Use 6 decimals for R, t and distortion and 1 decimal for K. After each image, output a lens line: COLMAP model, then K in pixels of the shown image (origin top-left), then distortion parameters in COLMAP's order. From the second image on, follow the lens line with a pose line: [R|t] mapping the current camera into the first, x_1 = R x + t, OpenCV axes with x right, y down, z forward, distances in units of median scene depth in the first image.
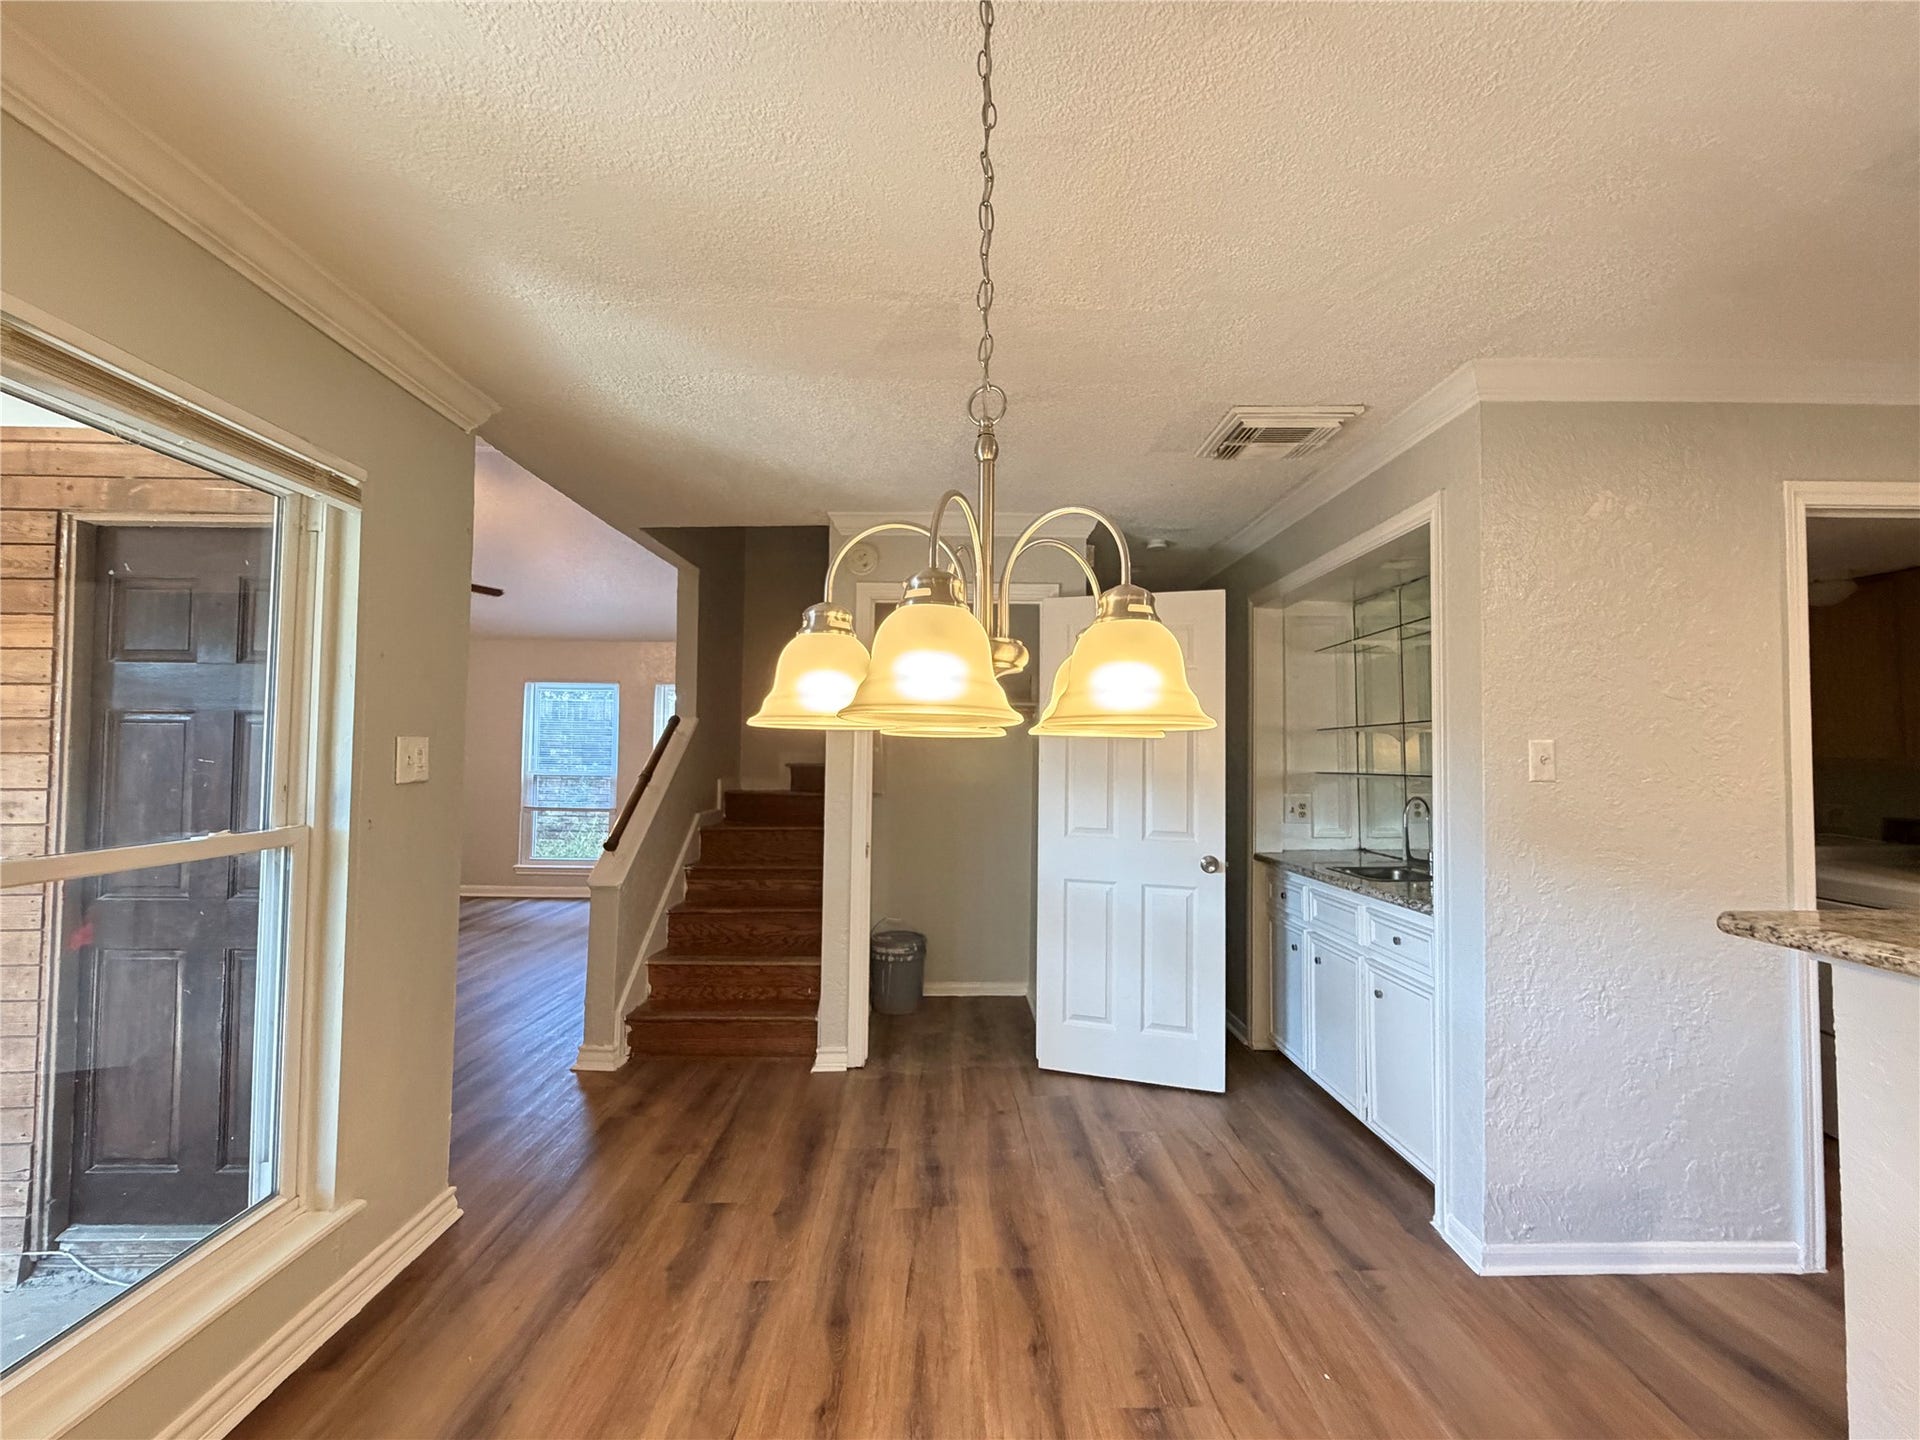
lens RADIAL K [[796.5, 0, 957.7], [0, 796.5, 723.7], [0, 0, 1]] dist [-0.000346, -0.000371]
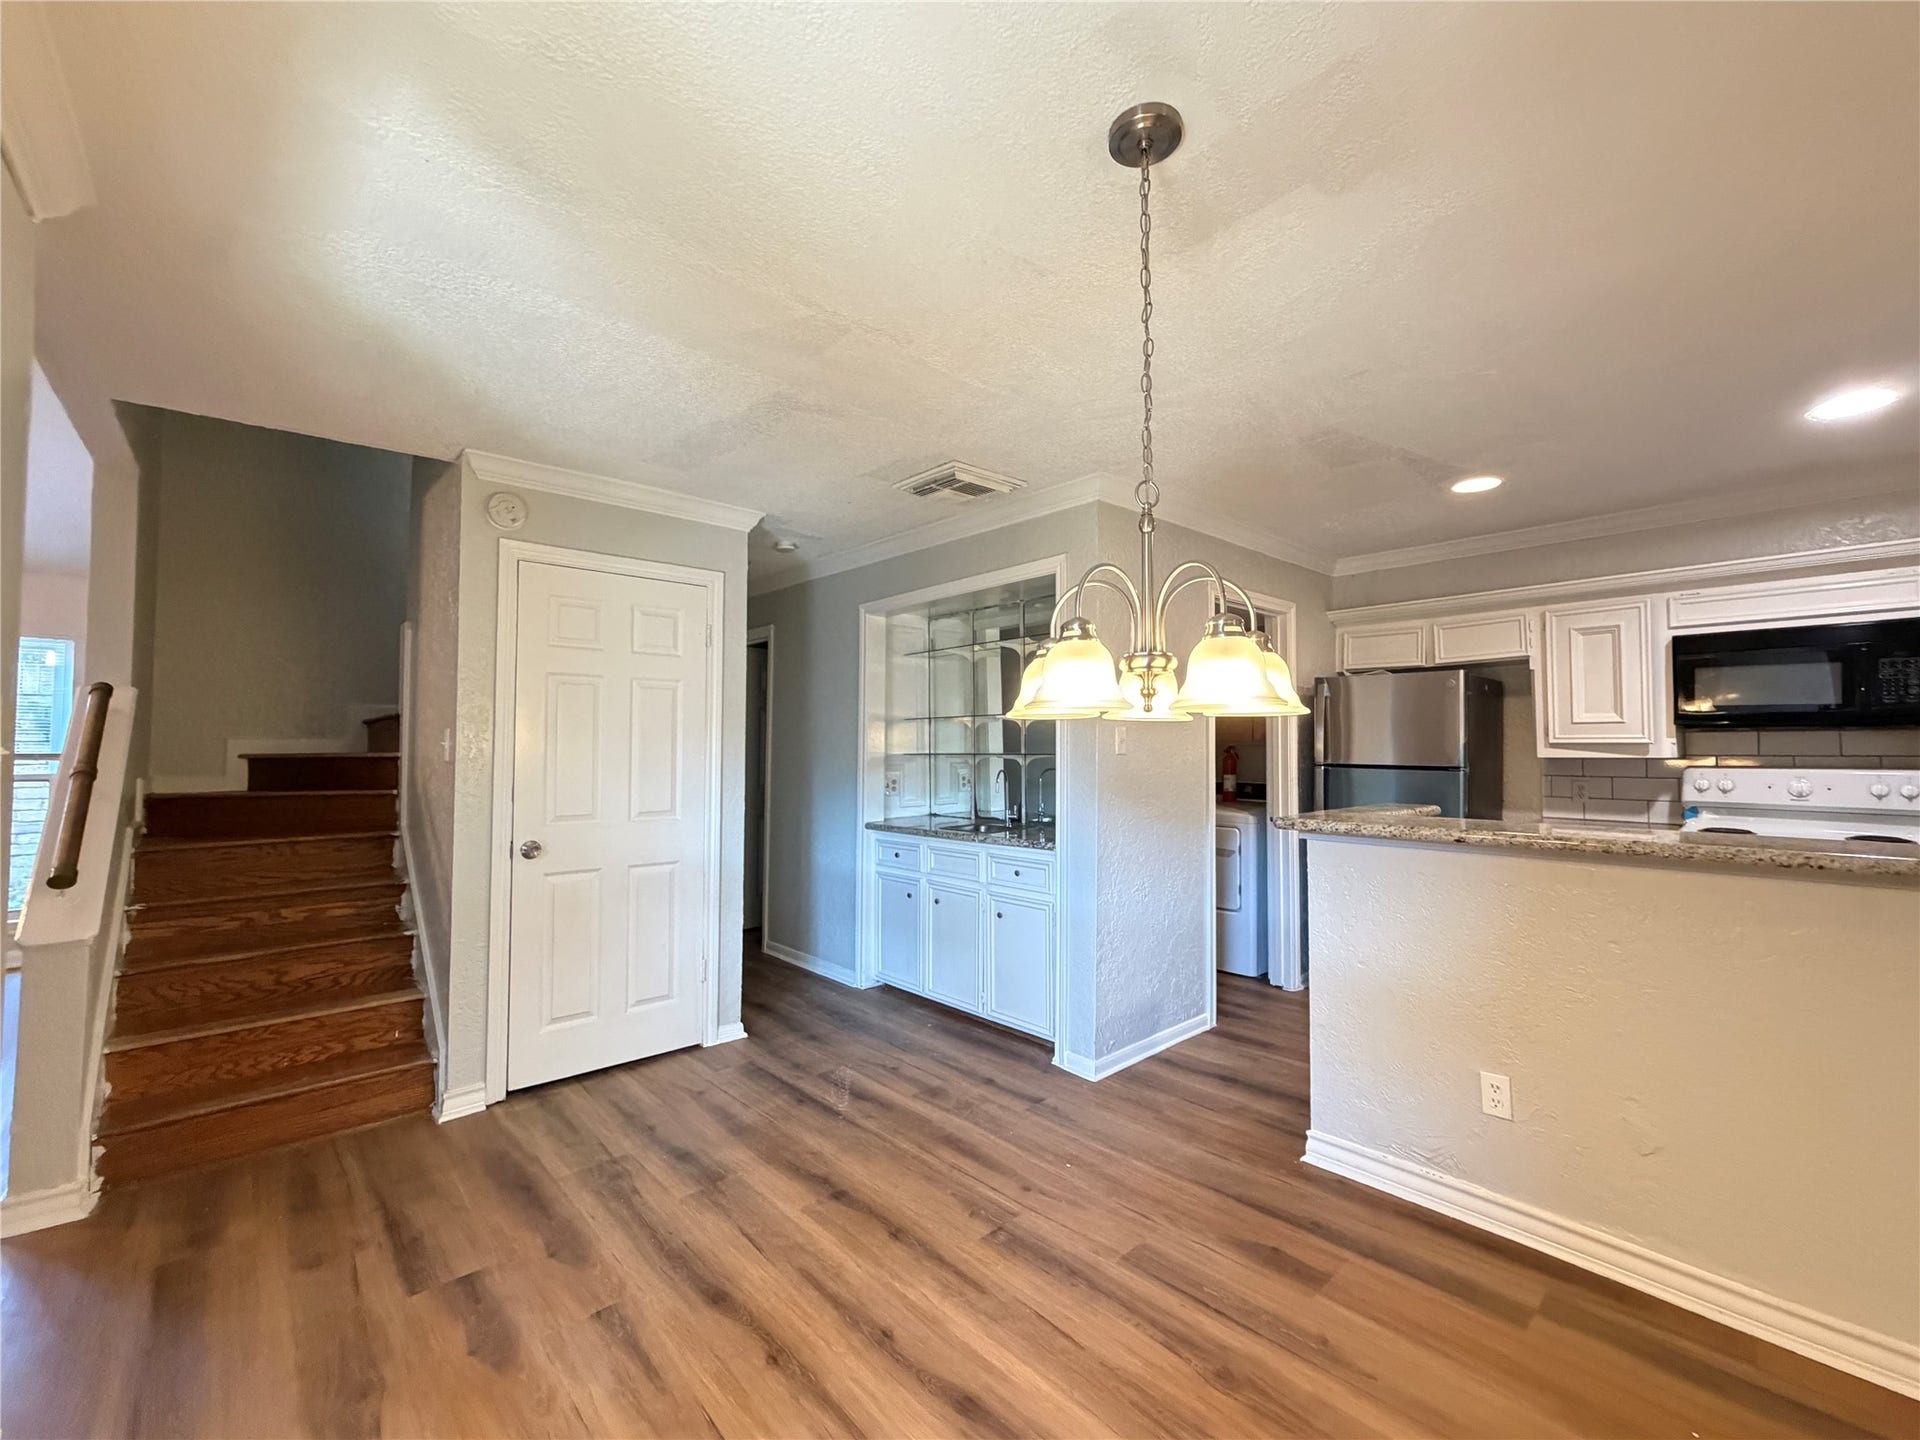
lens RADIAL K [[796.5, 0, 958.2], [0, 796.5, 724.9], [0, 0, 1]] dist [-0.000346, -0.000371]
pose [[0.749136, 0.010580, 0.662331, -0.505890], [-0.020559, 0.999762, 0.007283, 0.010302], [-0.662097, -0.019073, 0.749176, 0.049323]]
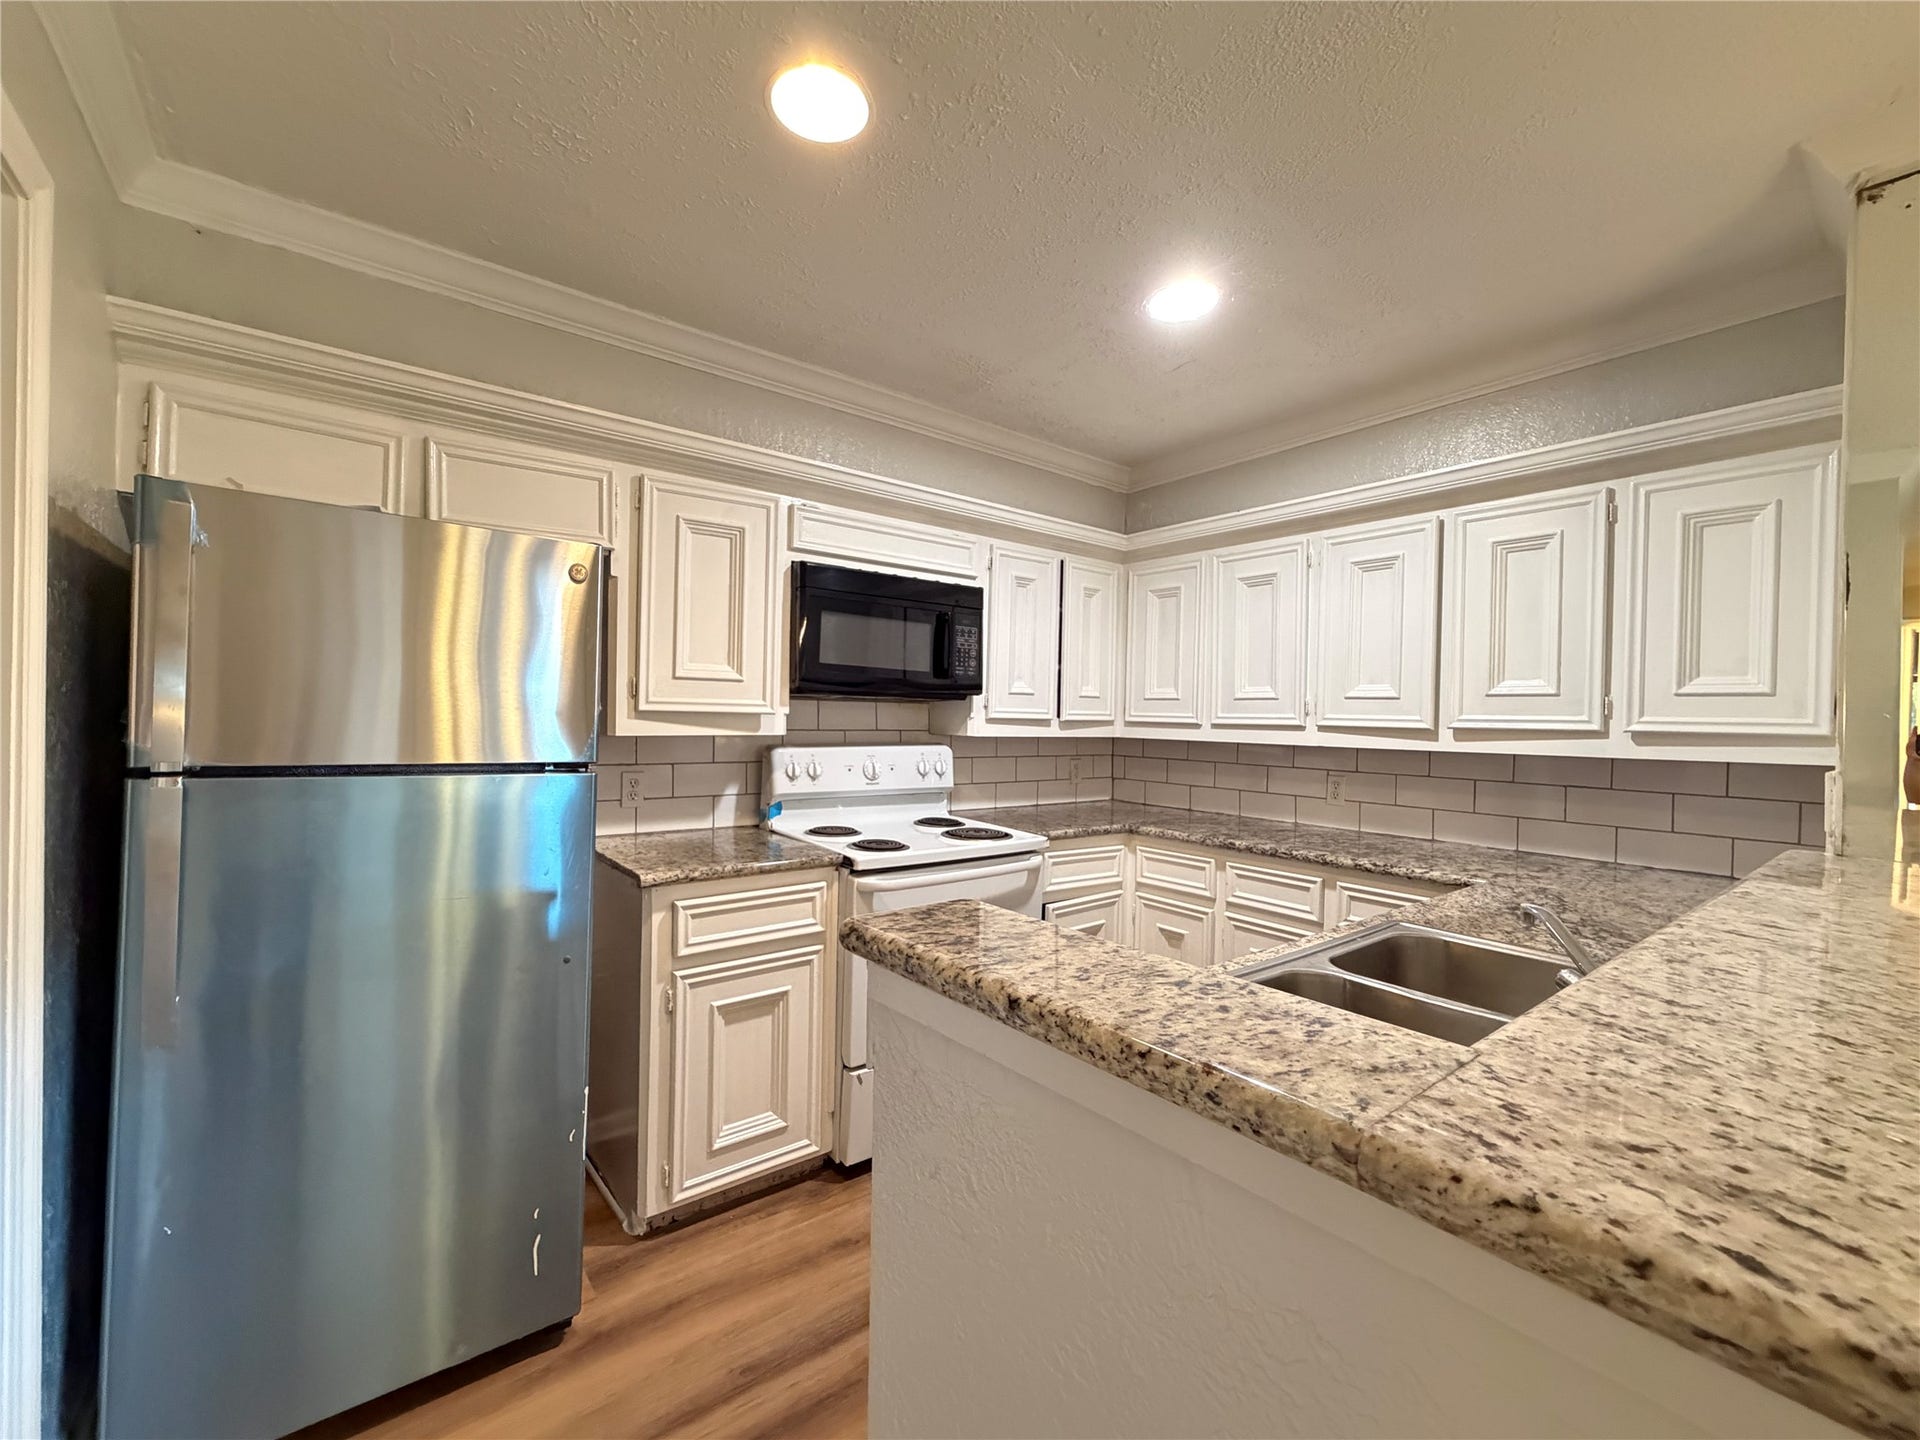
lens RADIAL K [[796.5, 0, 959.4], [0, 796.5, 726.5], [0, 0, 1]] dist [-0.000346, -0.000371]
pose [[-0.604992, -0.025582, 0.795821, 0.614372], [-0.051837, 0.998629, -0.007306, 0.042626], [-0.794542, -0.045673, -0.605488, 0.794591]]
